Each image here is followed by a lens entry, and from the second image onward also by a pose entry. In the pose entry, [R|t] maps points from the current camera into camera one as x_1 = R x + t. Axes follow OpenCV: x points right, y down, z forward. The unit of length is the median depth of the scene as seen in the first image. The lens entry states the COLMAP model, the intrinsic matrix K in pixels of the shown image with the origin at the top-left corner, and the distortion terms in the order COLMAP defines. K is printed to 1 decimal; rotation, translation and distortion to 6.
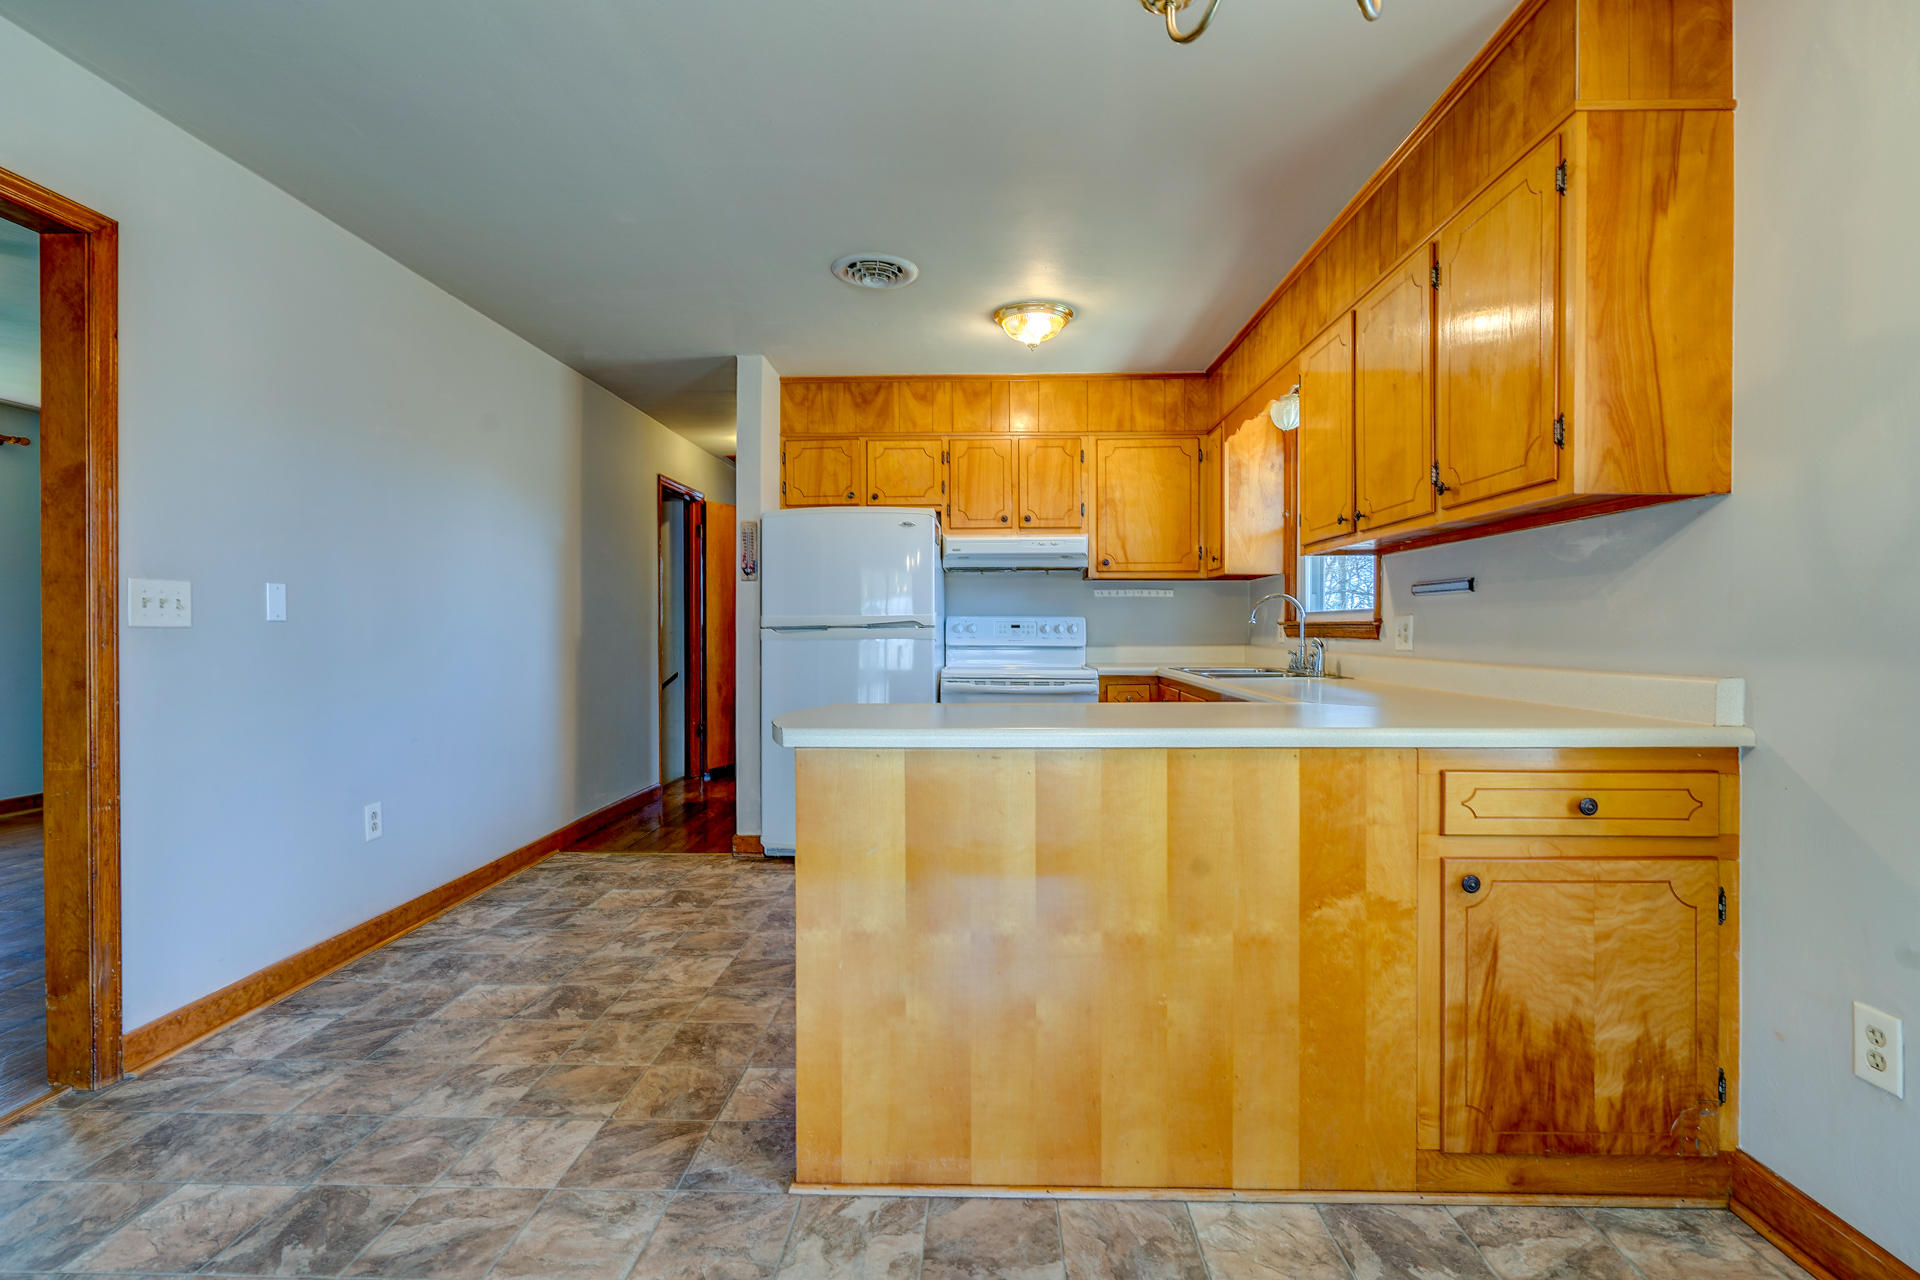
lens RADIAL K [[883.1, 0, 966.6], [0, 883.1, 635.0], [0, 0, 1]] dist [-0.005354, 0.003332]
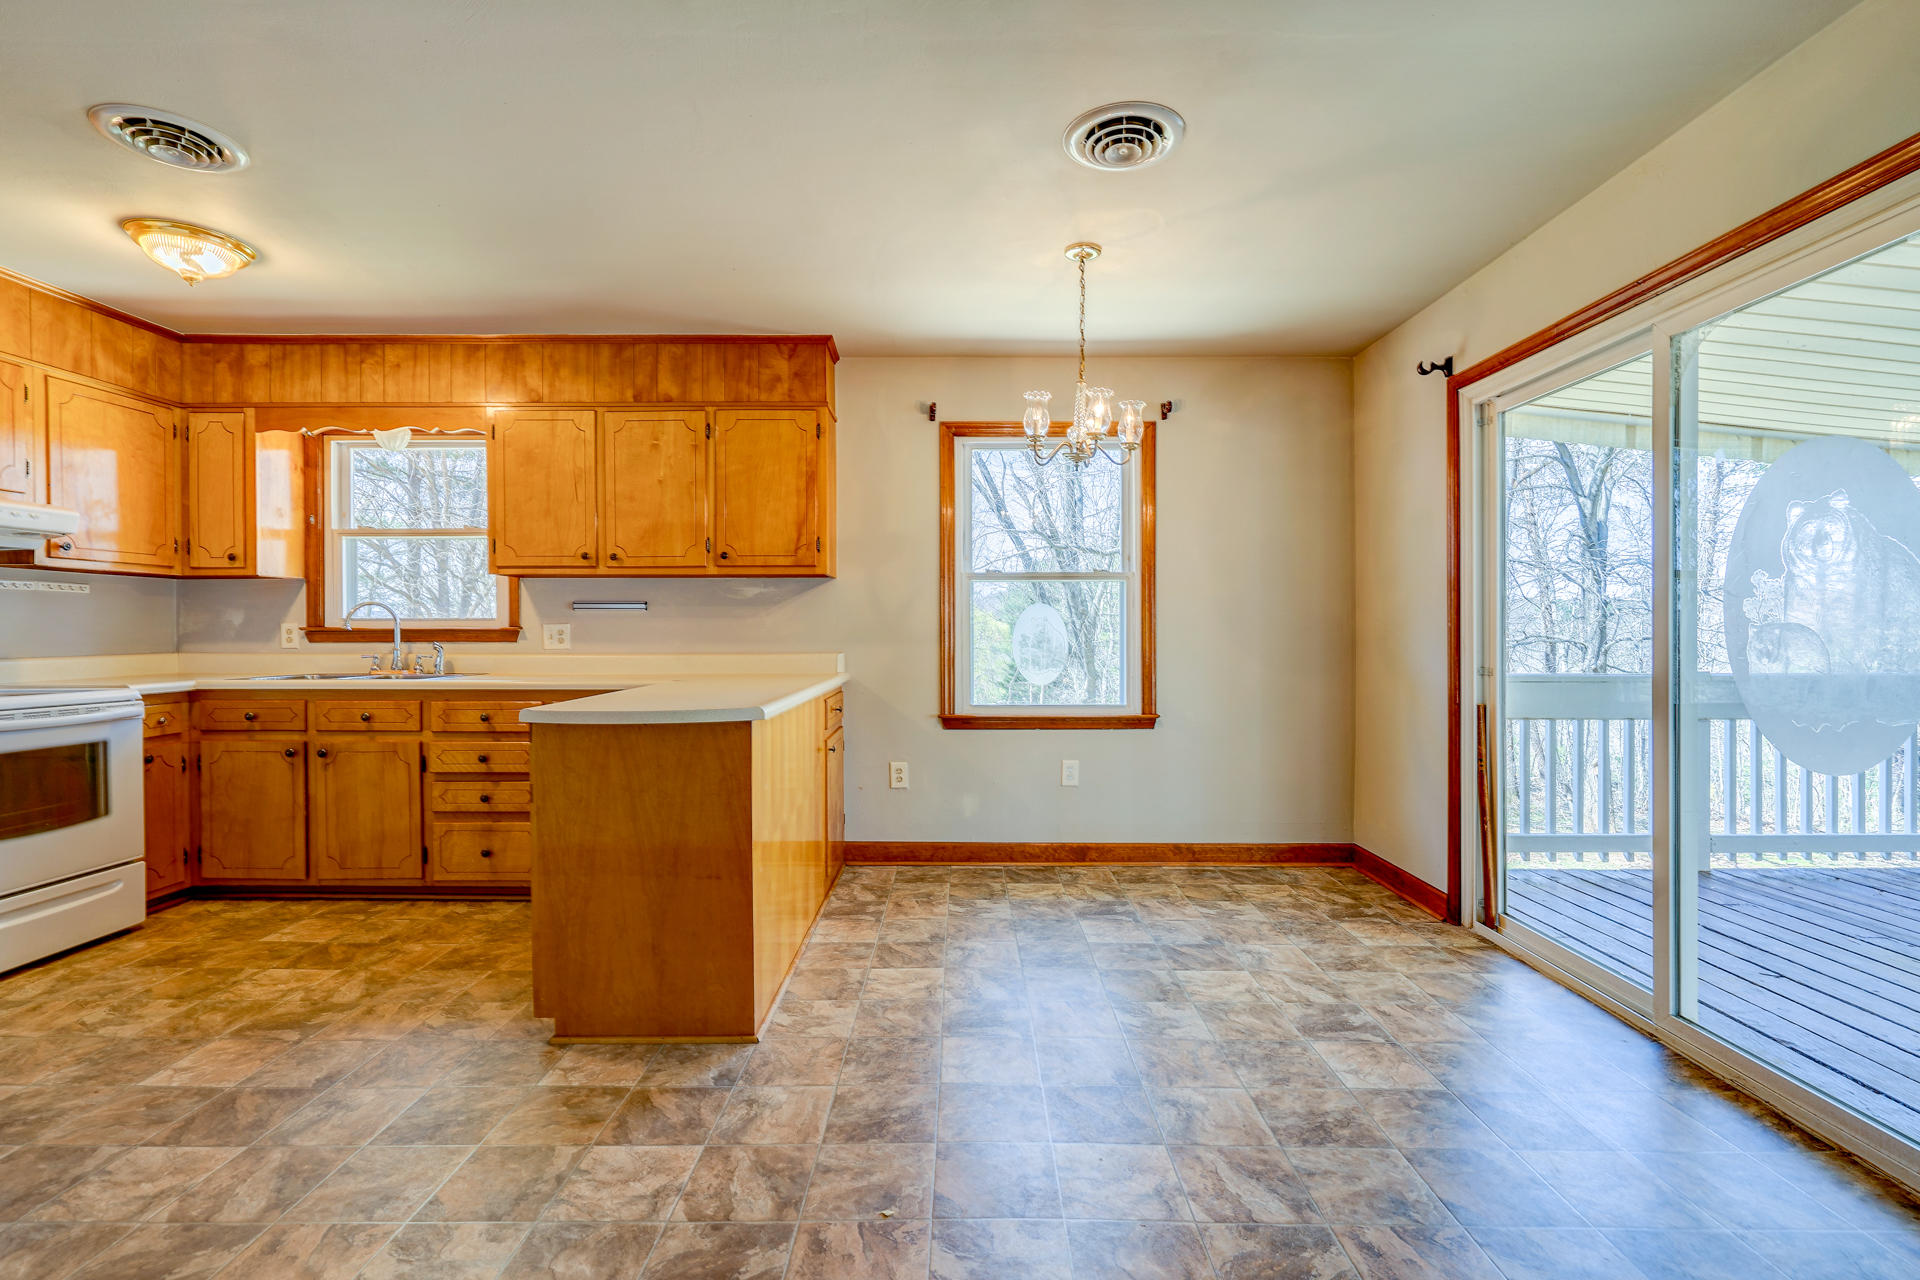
lens RADIAL K [[883.1, 0, 962.8], [0, 883.1, 639.0], [0, 0, 1]] dist [-0.005354, 0.003332]
pose [[-0.025831, -0.009106, 0.999625, -1.241861], [0.009578, 0.999910, 0.009356, -0.008432], [-0.999620, 0.009816, -0.025742, 0.553188]]
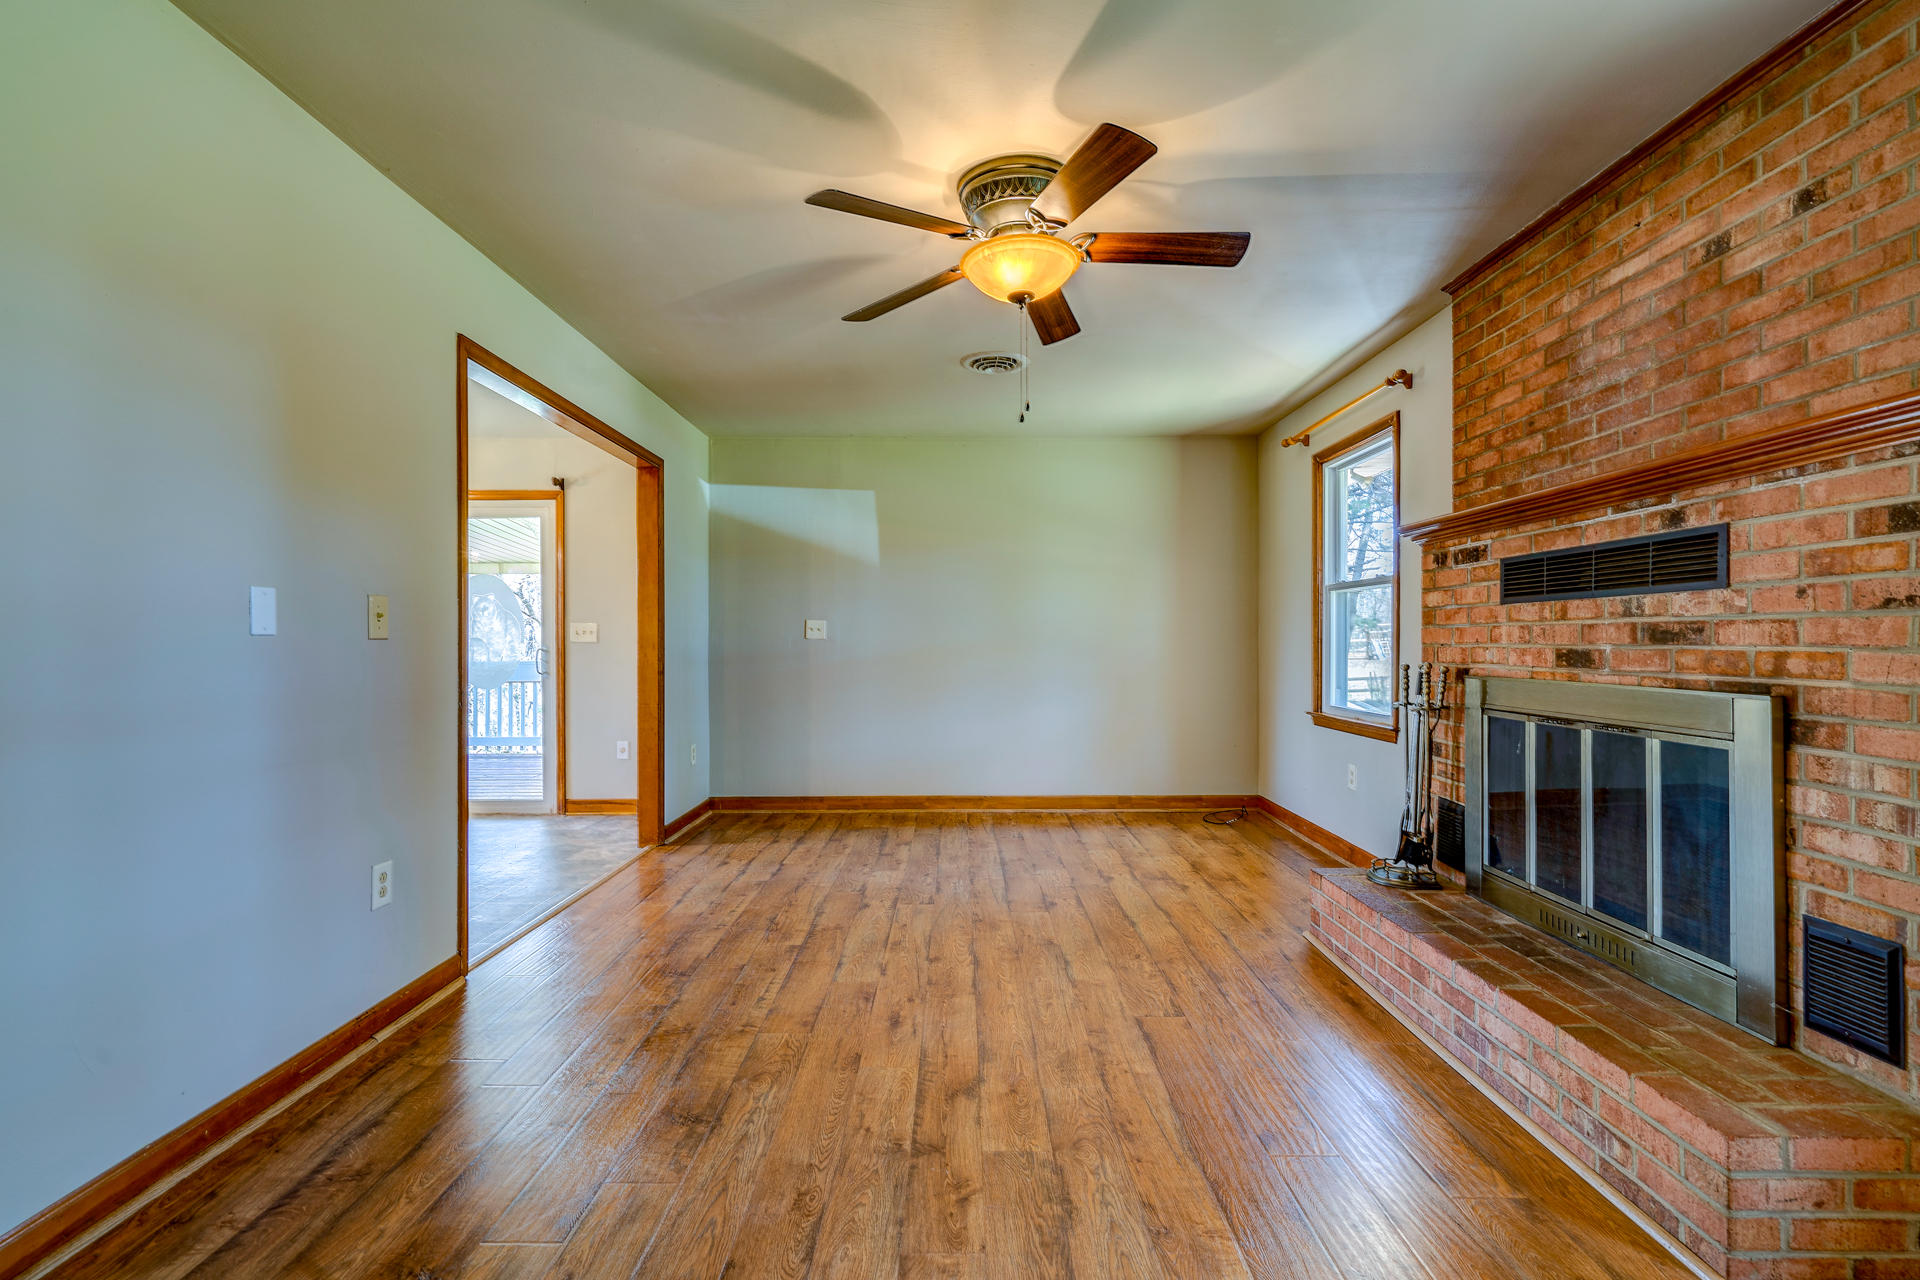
lens RADIAL K [[883.1, 0, 946.8], [0, 883.1, 644.5], [0, 0, 1]] dist [-0.005354, 0.003332]
pose [[-0.999781, 0.000602, -0.020908, -1.682687], [0.000308, 0.999901, 0.014056, -0.024879], [0.020914, 0.014046, -0.999683, 2.301946]]
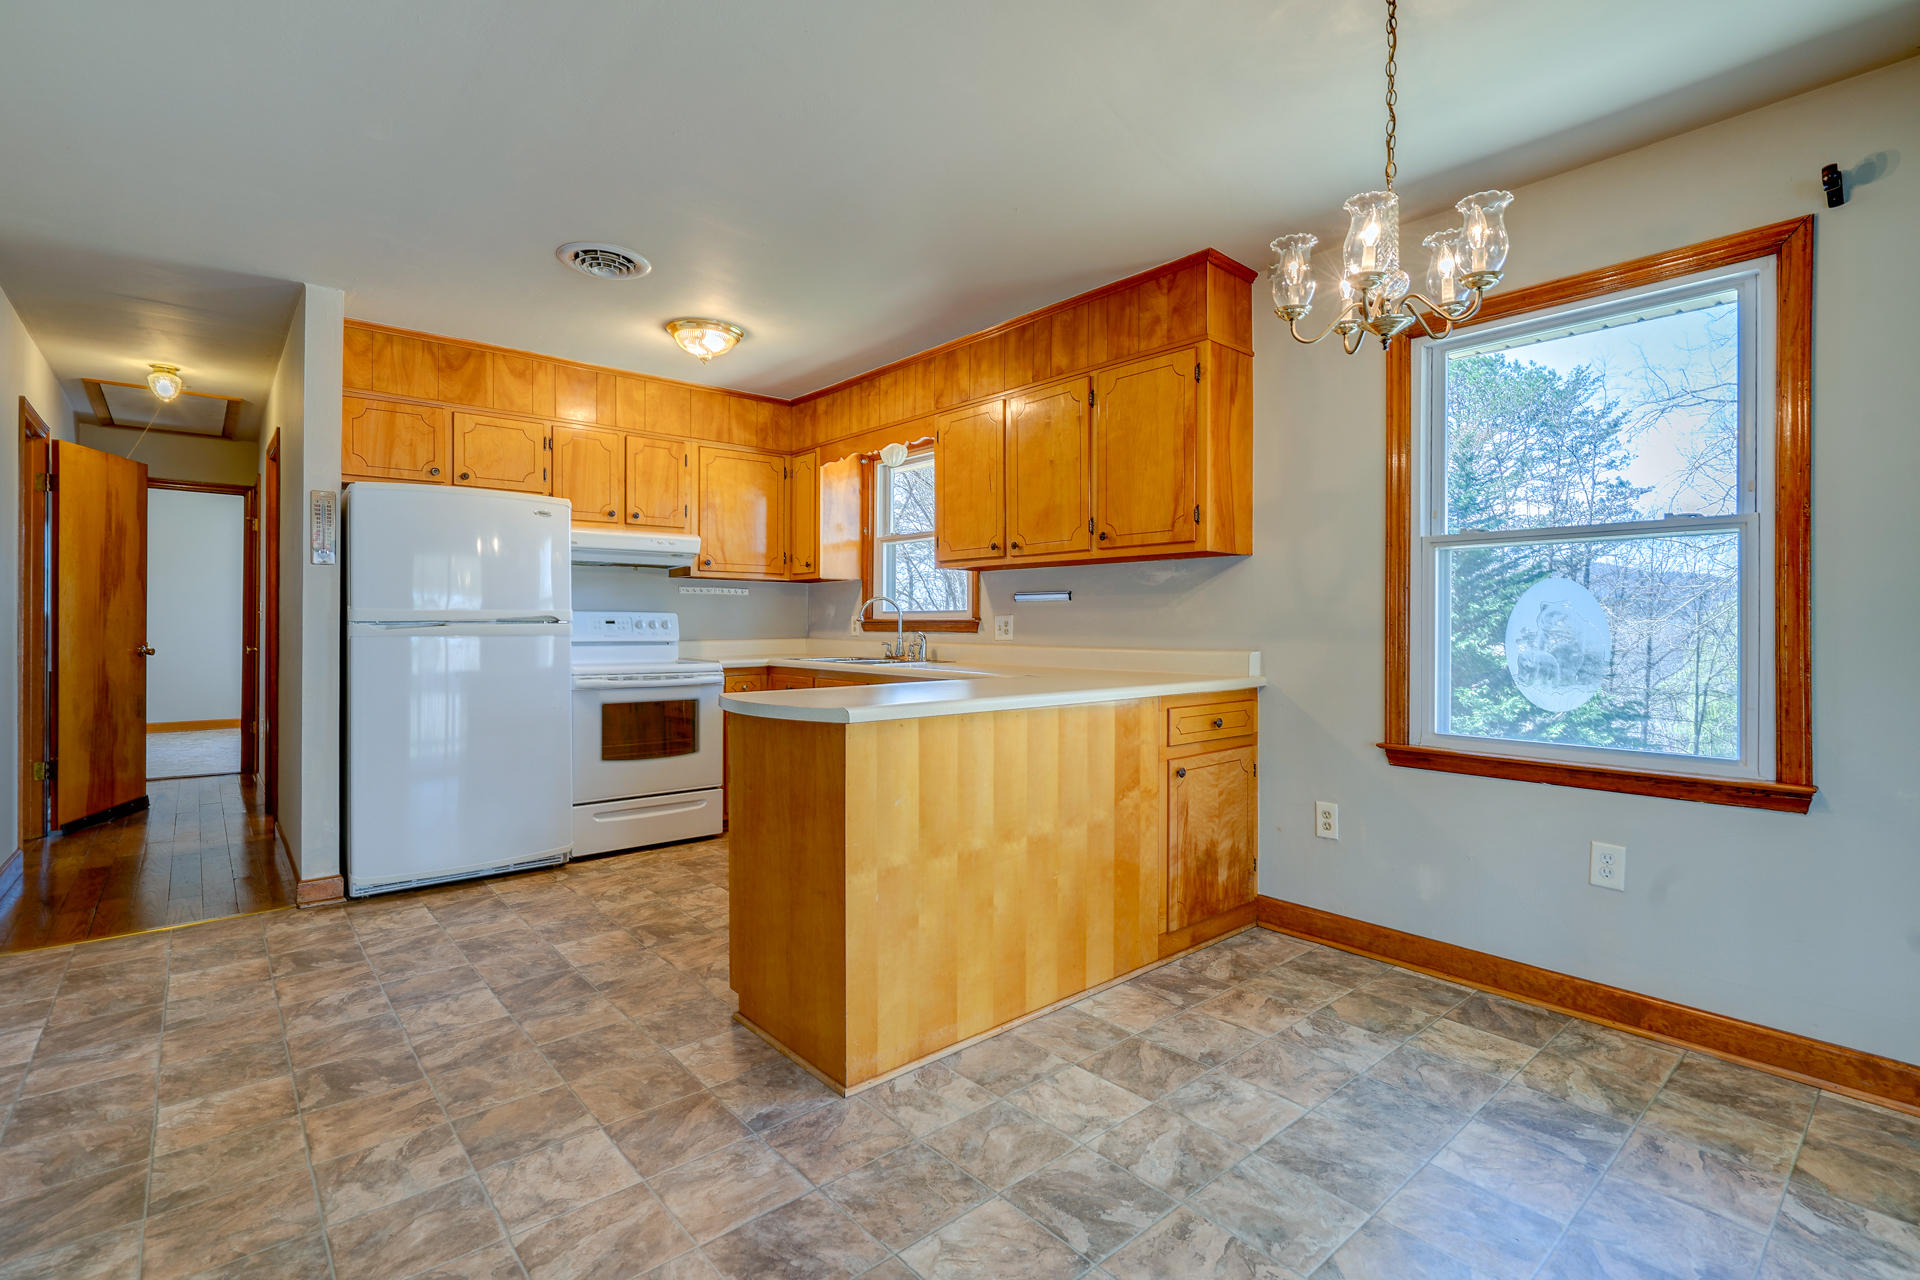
lens RADIAL K [[883.1, 0, 965.3], [0, 883.1, 626.1], [0, 0, 1]] dist [-0.005354, 0.003332]
pose [[0.735965, 0.000410, 0.677019, -0.696165], [0.002862, 0.999989, -0.003716, -0.000518], [-0.677013, 0.004673, 0.735956, 0.005668]]
